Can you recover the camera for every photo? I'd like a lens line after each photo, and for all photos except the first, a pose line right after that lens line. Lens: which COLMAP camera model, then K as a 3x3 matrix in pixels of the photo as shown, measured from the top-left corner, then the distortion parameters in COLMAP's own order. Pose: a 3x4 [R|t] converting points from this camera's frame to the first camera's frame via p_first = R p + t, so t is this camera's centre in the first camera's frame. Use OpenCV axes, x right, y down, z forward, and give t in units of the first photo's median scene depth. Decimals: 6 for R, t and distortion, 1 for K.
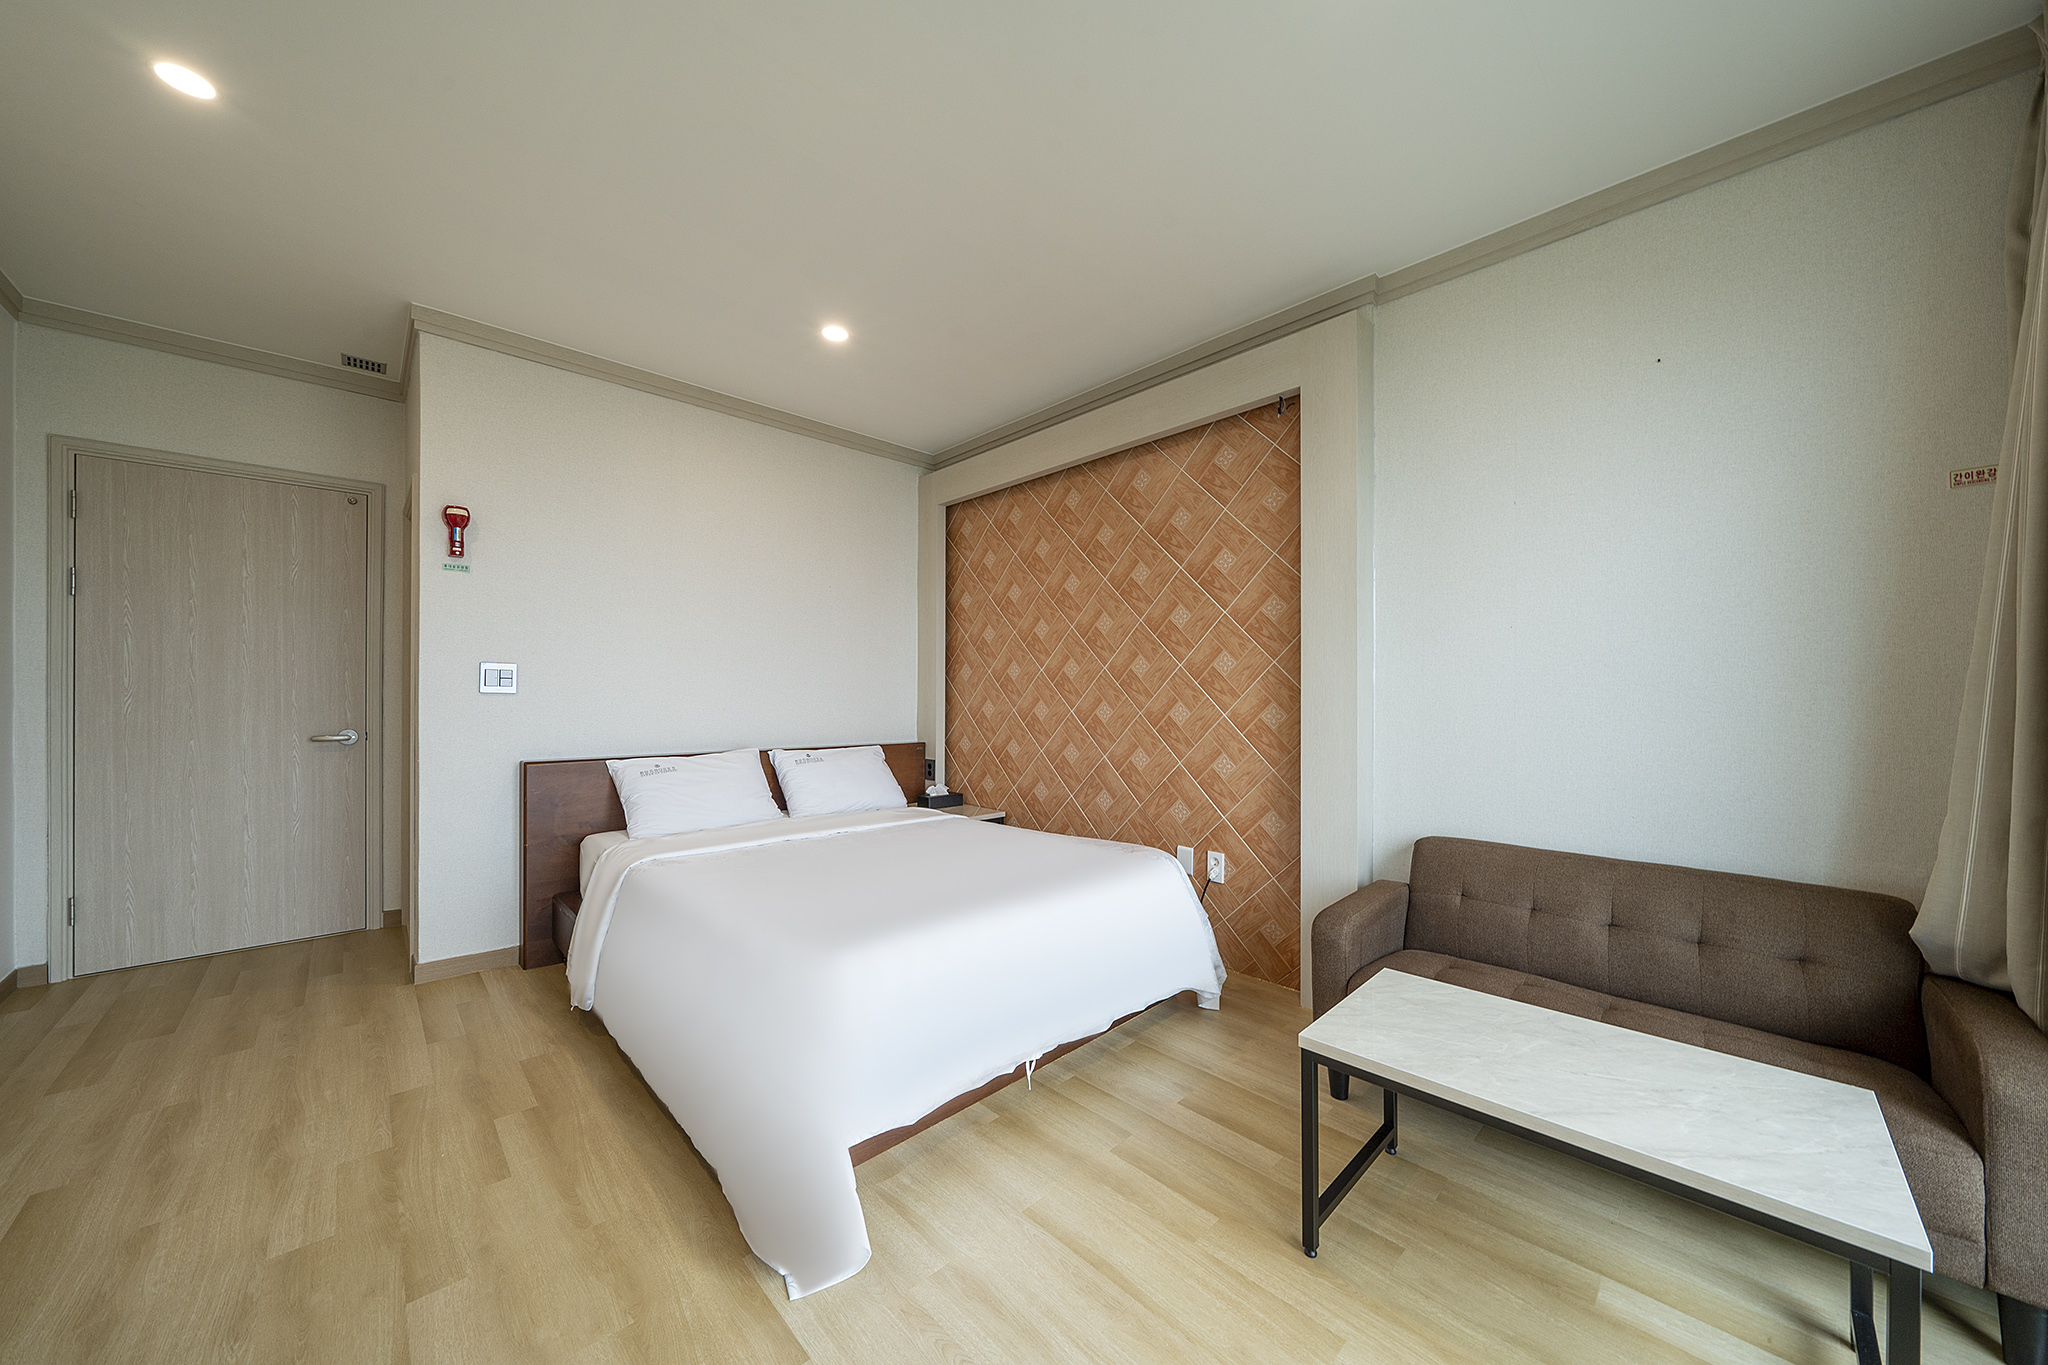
lens RADIAL K [[707.9, 0, 1020.9], [0, 707.9, 700.0], [0, 0, 1]] dist [0.003071, -0.000037]
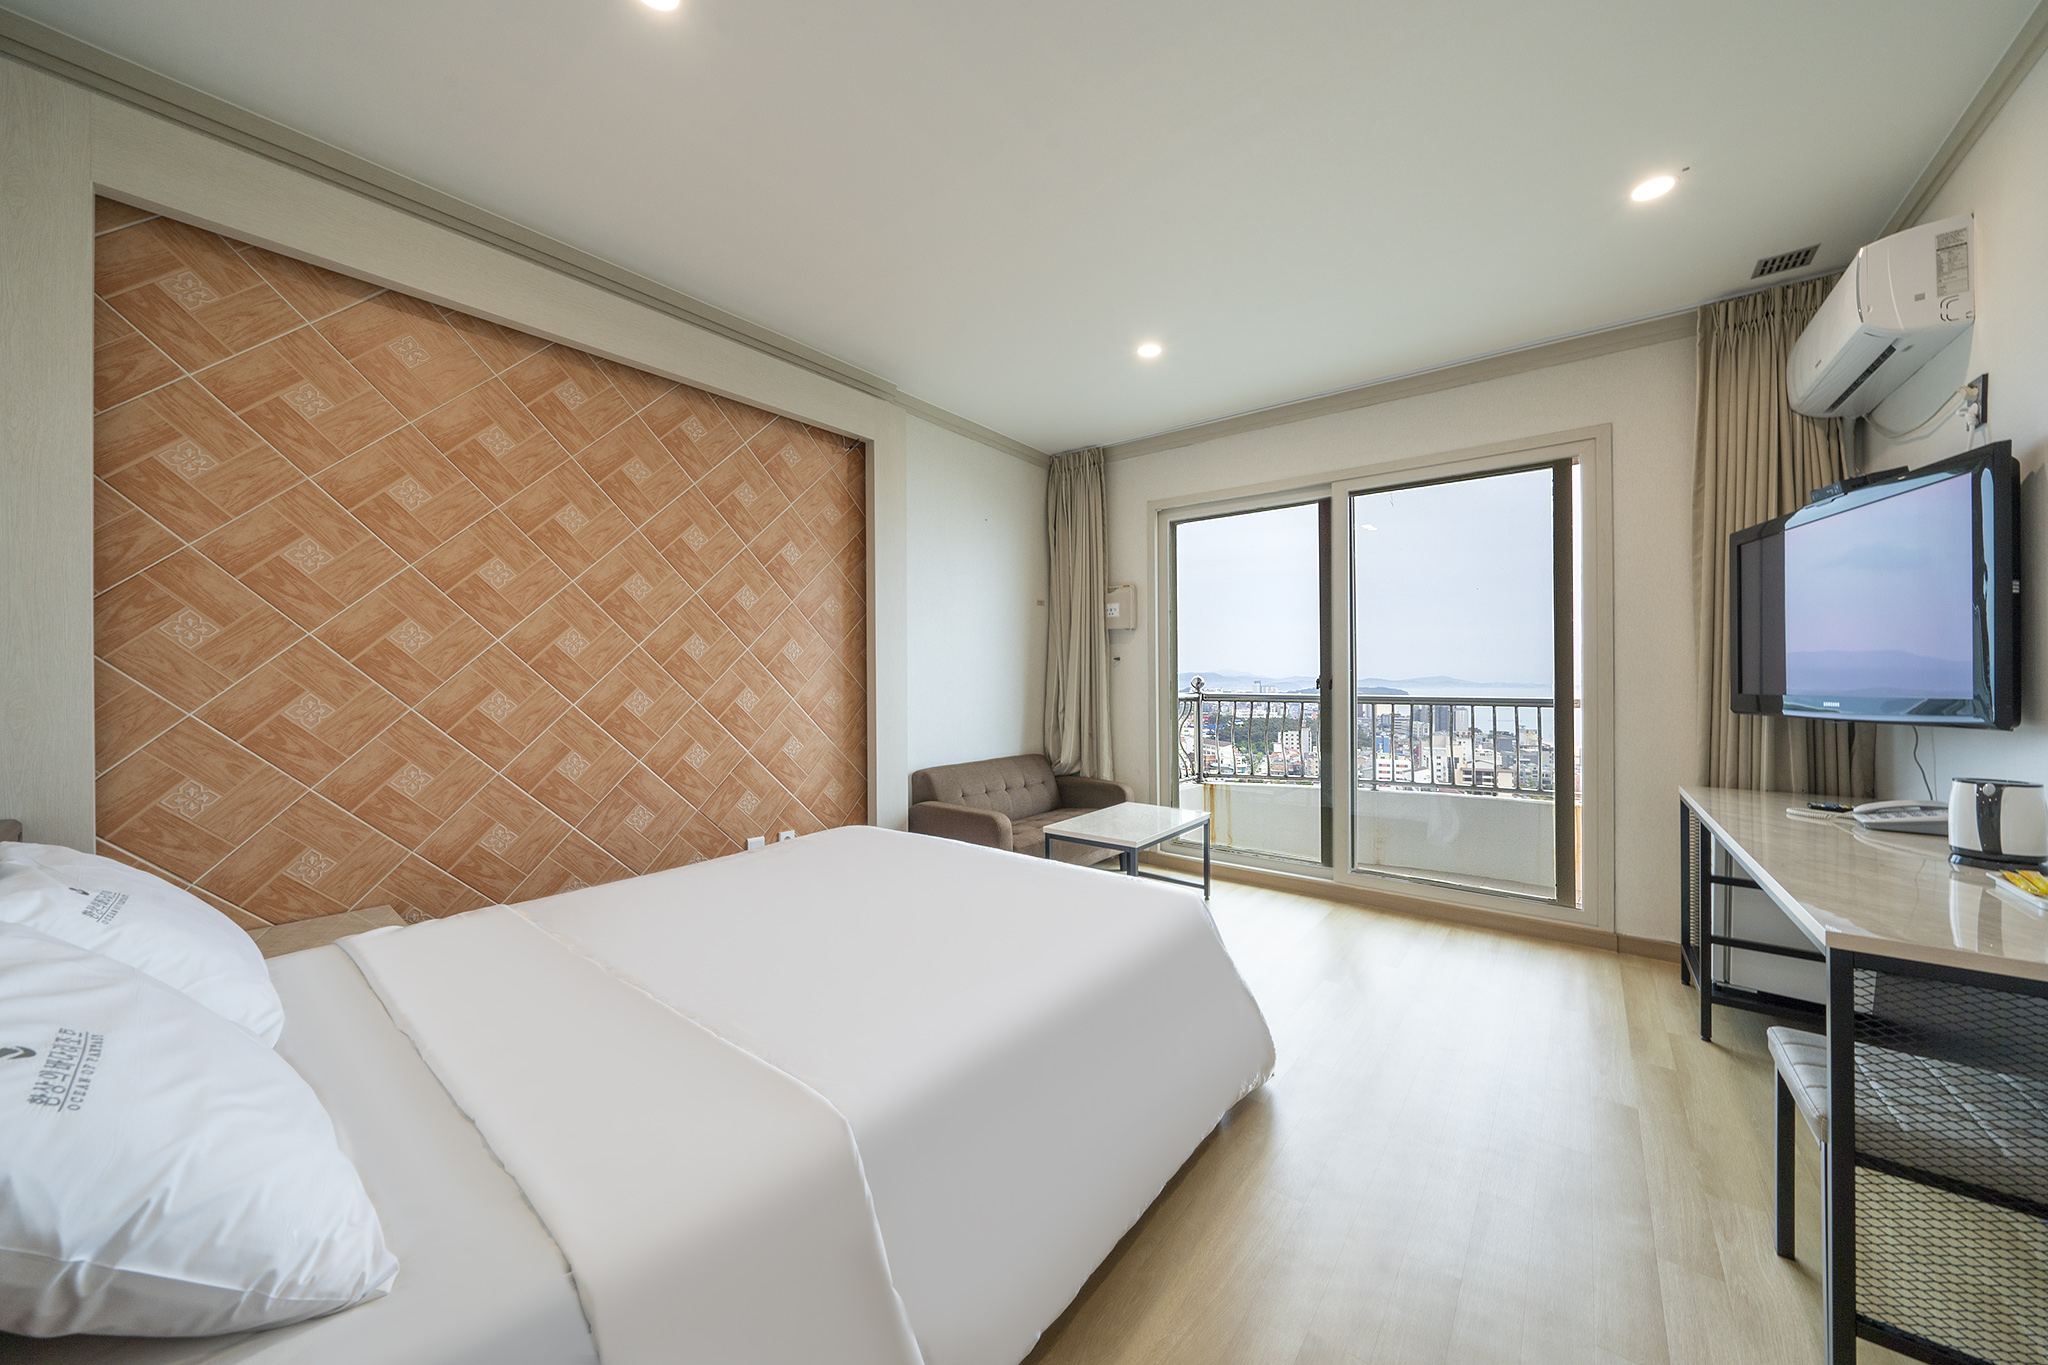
lens RADIAL K [[707.9, 0, 1026.5], [0, 707.9, 683.7], [0, 0, 1]] dist [0.003071, -0.000037]
pose [[-0.134345, -0.007470, 0.990907, -0.717492], [0.009498, 0.999916, 0.008825, -0.006989], [-0.990889, 0.010597, -0.134262, 0.707404]]
